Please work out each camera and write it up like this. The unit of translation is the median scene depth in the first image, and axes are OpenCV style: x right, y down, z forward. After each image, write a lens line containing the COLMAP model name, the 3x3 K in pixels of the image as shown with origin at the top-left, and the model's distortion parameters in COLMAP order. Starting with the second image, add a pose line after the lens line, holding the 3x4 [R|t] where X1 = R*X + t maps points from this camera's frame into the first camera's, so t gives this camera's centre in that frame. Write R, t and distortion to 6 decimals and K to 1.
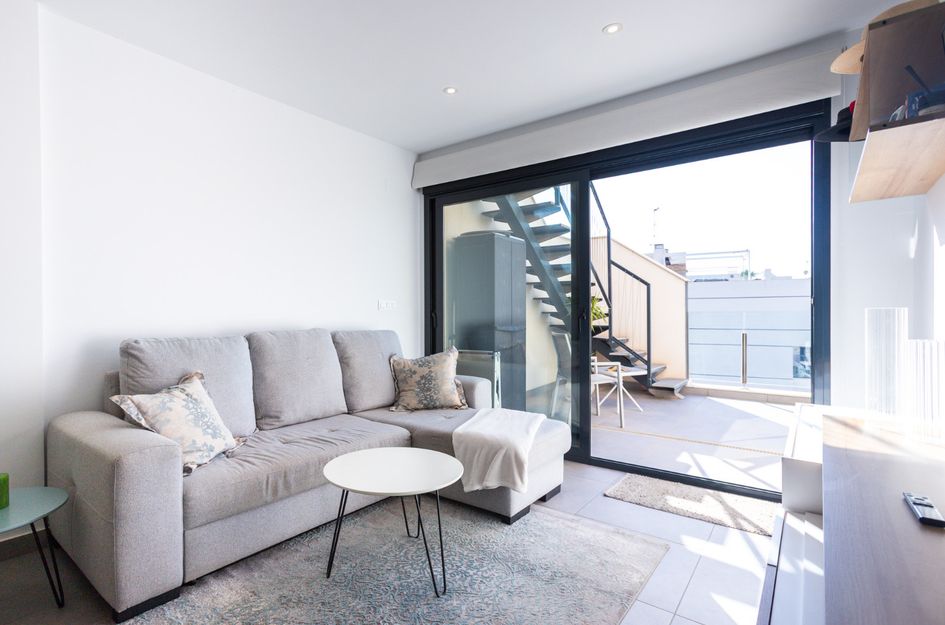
lens RADIAL K [[479.4, 0, 417.2], [0, 479.4, 313.4], [0, 0, 1]] dist [0.015002, -0.000588]
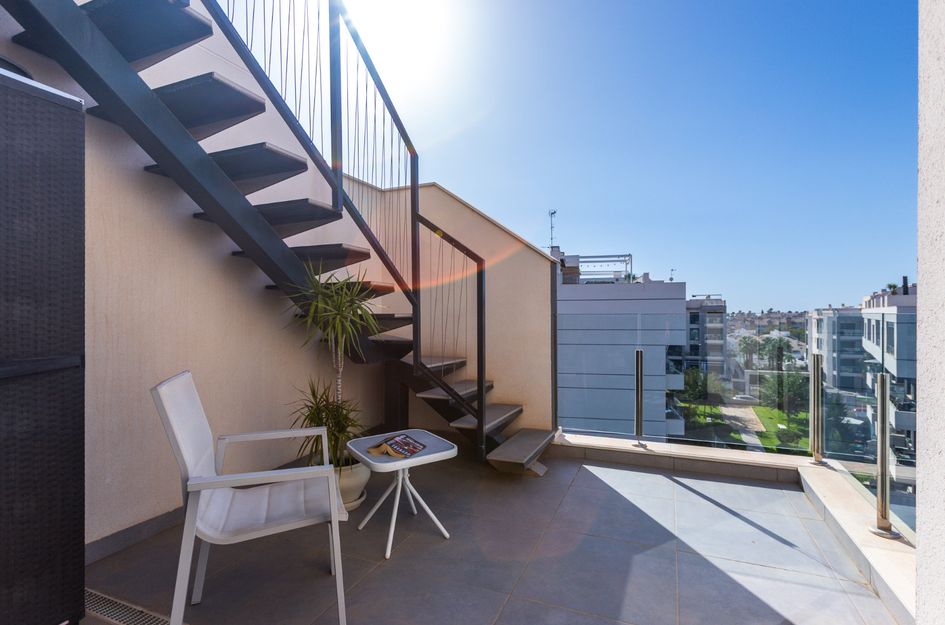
lens RADIAL K [[473.0, 0, 466.6], [0, 473.0, 313.4], [0, 0, 1]] dist [-0.030336, 0.023153]
pose [[0.963925, -0.001691, 0.266169, 0.309756], [0.002349, 0.999995, -0.002152, -0.002828], [-0.266164, 0.002700, 0.963924, 0.484229]]
